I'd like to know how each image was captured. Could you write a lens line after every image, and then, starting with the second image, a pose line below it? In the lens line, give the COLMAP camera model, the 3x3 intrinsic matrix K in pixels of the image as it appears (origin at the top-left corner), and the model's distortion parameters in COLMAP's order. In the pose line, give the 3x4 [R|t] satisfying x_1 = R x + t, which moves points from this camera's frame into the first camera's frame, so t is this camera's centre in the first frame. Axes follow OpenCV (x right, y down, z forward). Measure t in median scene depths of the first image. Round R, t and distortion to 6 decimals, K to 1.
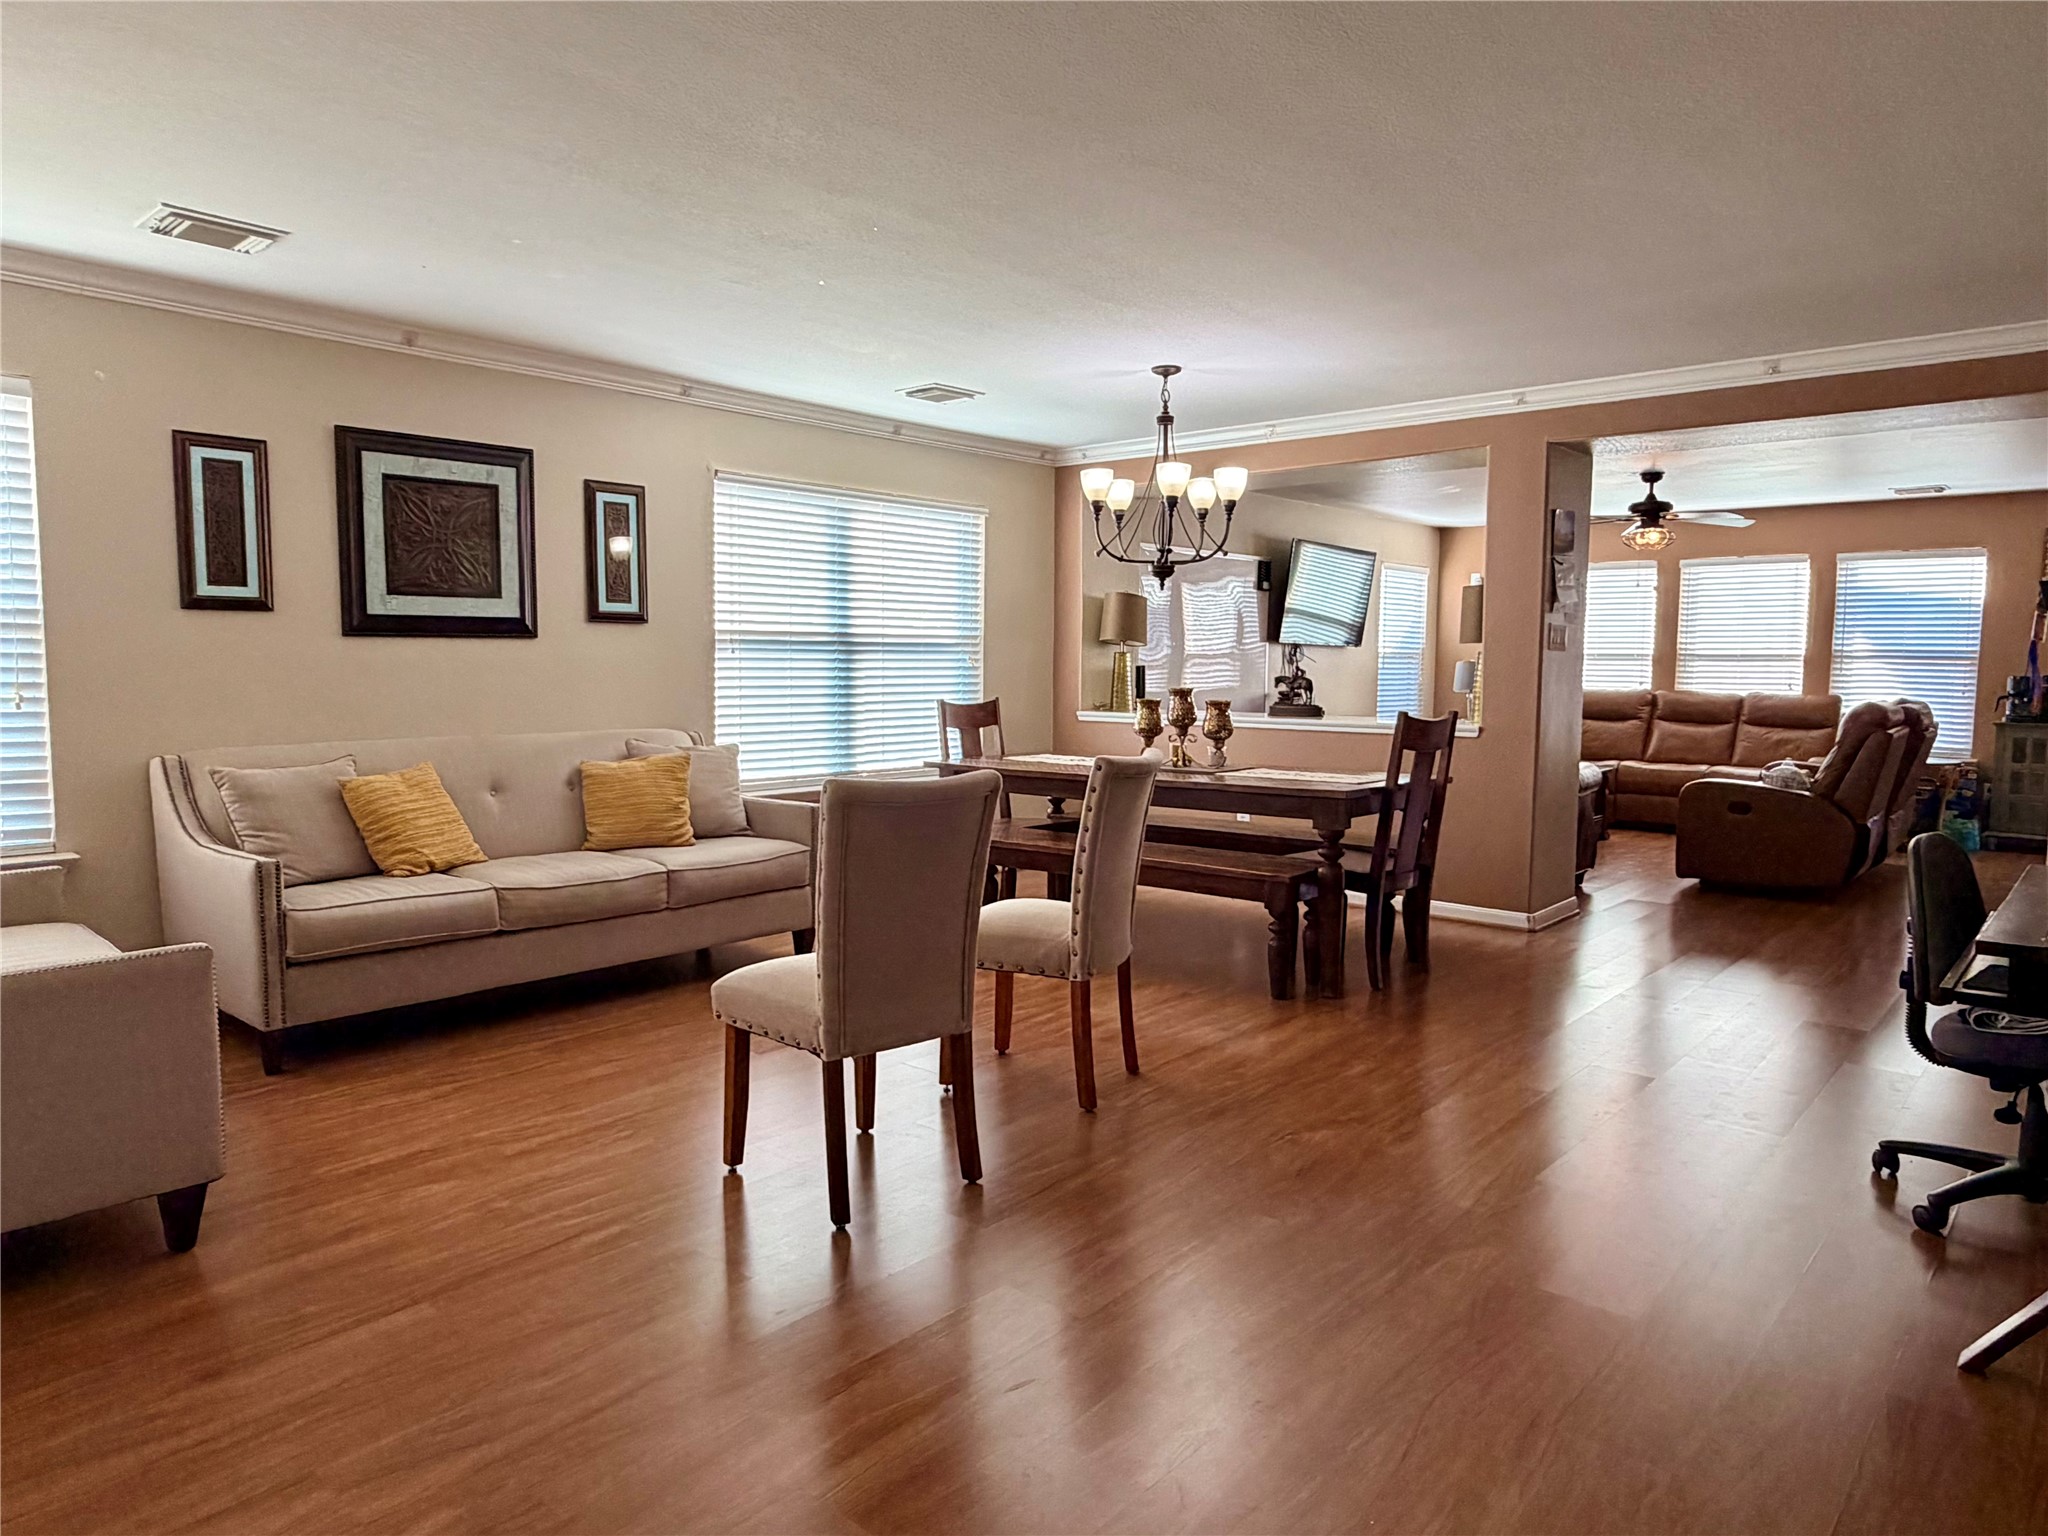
lens RADIAL K [[1316.0, 0, 1024.0], [0, 1316.0, 768.0], [0, 0, 1]] dist [0.000928, 0.000126]
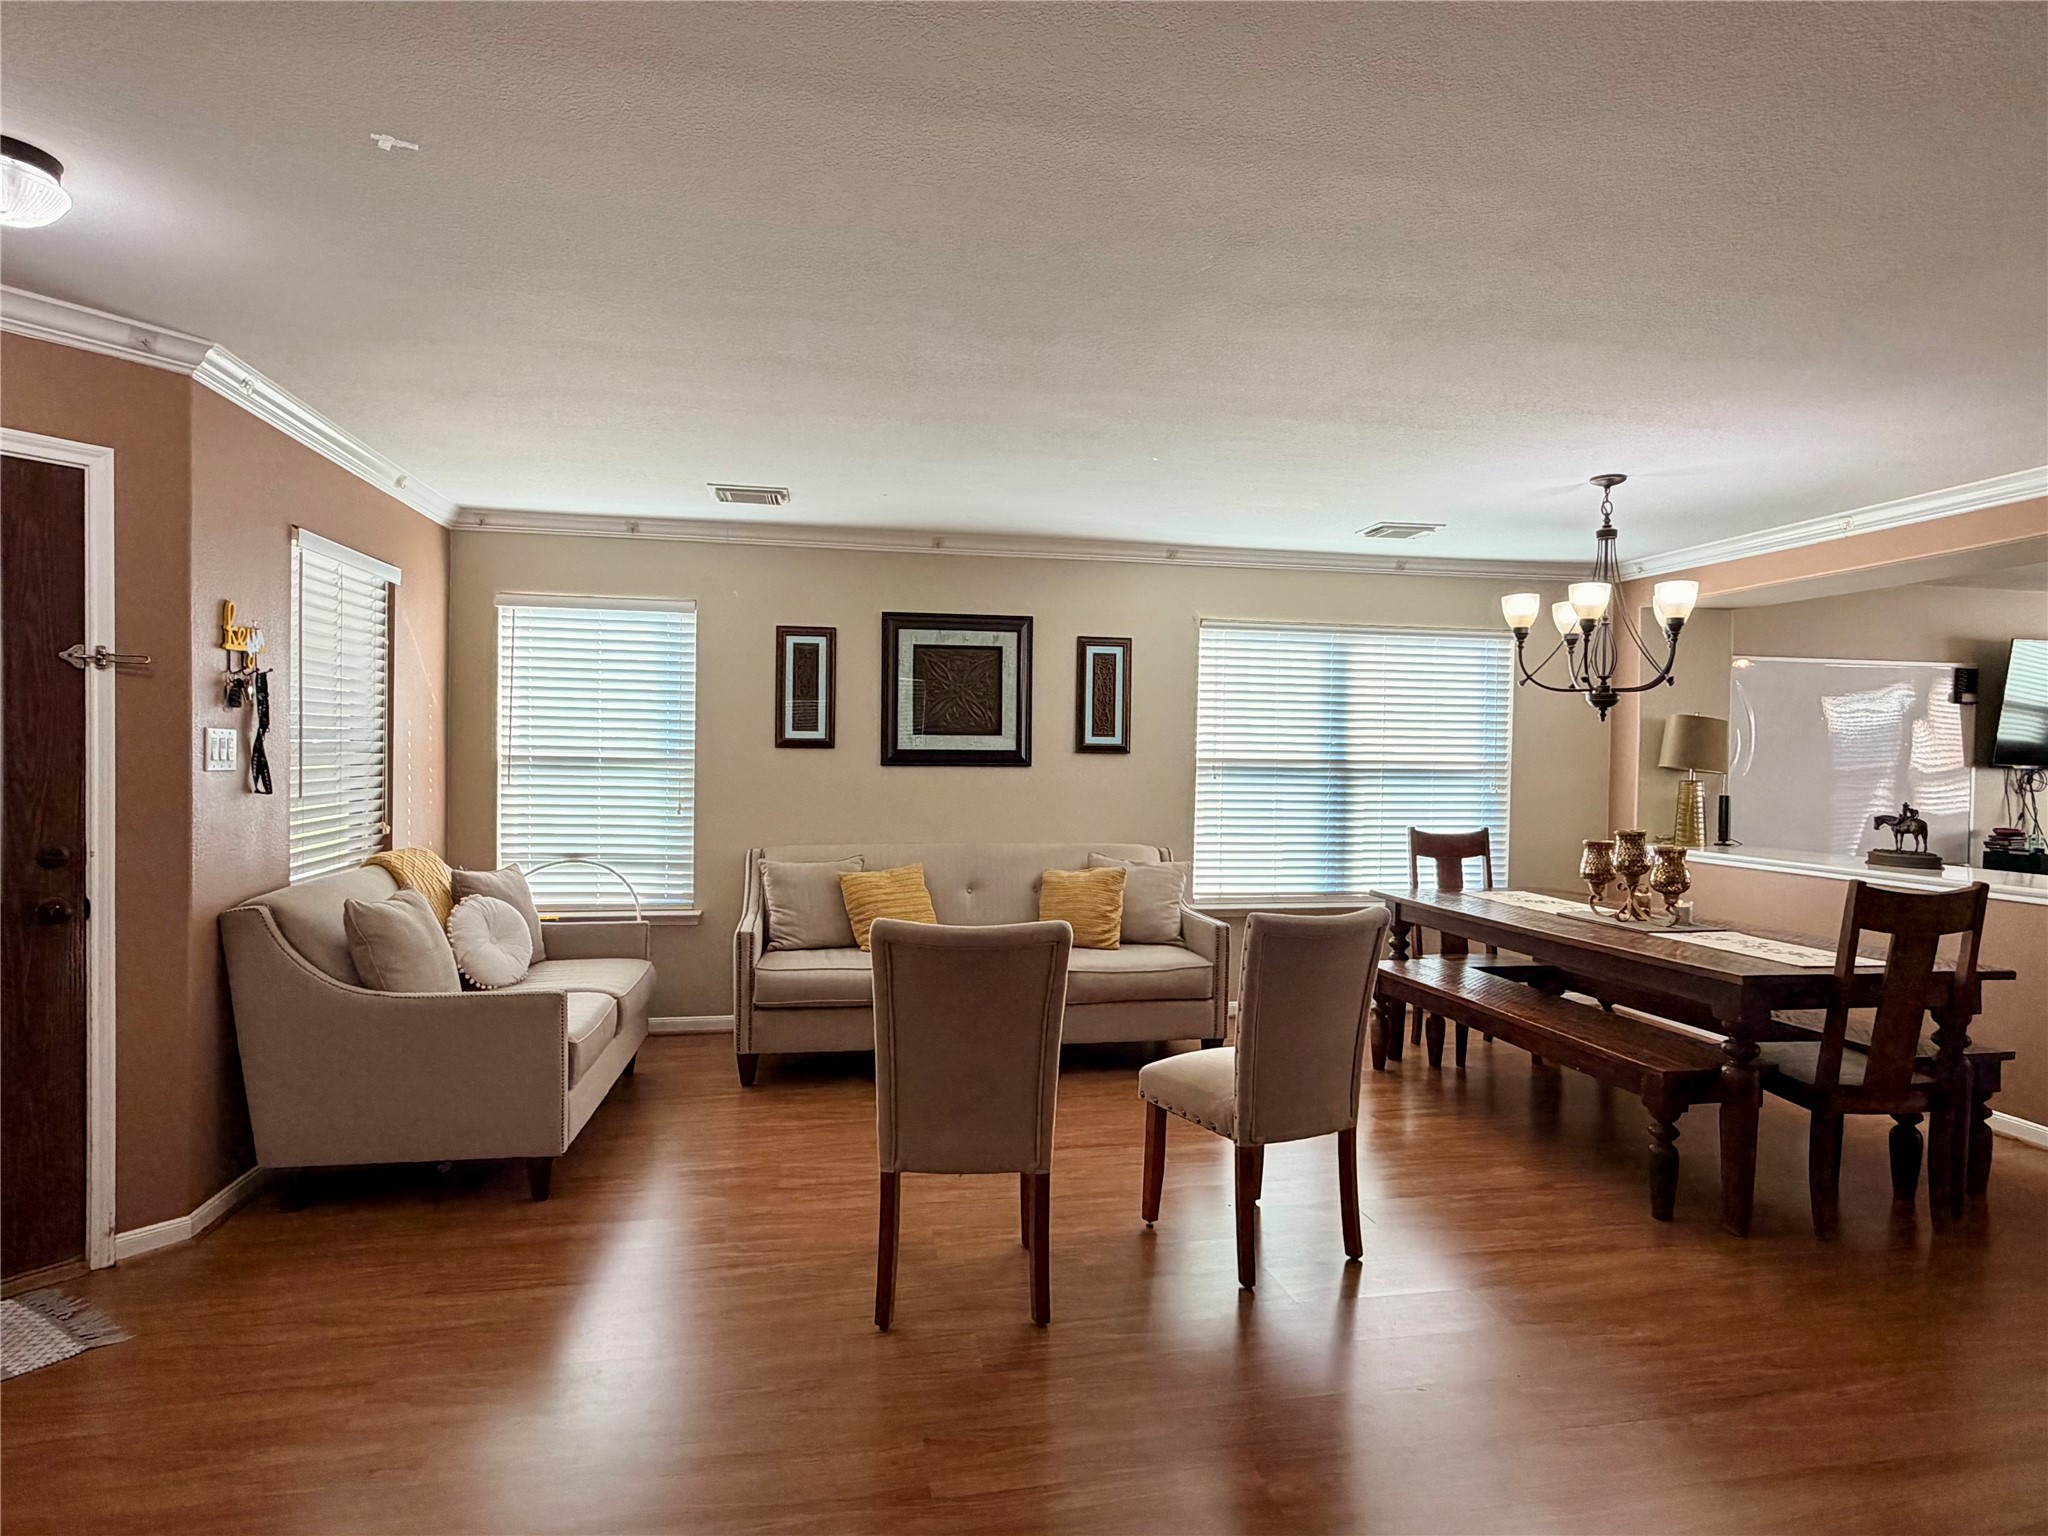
lens RADIAL K [[1142.0, 0, 1024.0], [0, 1142.0, 768.0], [0, 0, 1]] dist [0.001211, -0.000950]
pose [[0.784195, 0.014077, -0.620355, 0.292715], [-0.060092, 0.996766, -0.053345, -0.039938], [0.617598, 0.079111, 0.782505, 0.156820]]
